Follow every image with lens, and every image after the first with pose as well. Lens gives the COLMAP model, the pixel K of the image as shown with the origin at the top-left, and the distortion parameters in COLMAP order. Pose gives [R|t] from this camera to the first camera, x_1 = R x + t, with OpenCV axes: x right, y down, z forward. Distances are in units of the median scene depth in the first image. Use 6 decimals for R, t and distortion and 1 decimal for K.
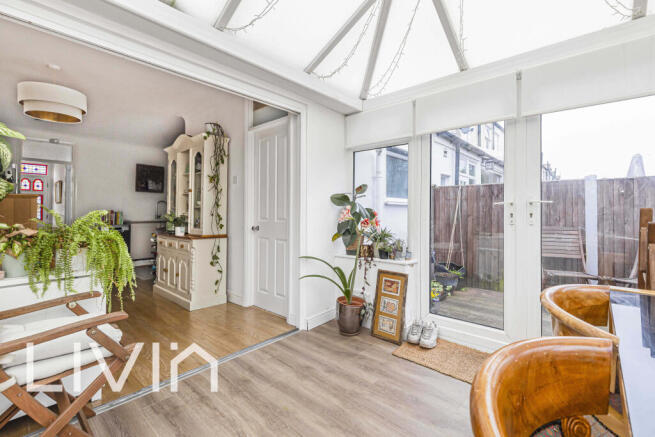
lens RADIAL K [[300.8, 0, 328.4], [0, 300.8, 211.9], [0, 0, 1]] dist [0.005467, 0.000305]
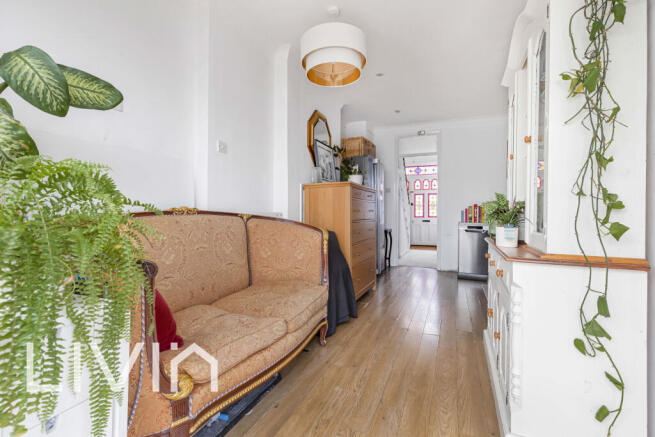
lens RADIAL K [[300.8, 0, 330.8], [0, 300.8, 211.8], [0, 0, 1]] dist [0.005467, 0.000305]
pose [[0.325671, -0.012893, -0.945395, -0.166114], [0.007071, 0.999912, -0.011201, 0.031001], [0.945457, -0.003037, 0.325733, 0.636138]]
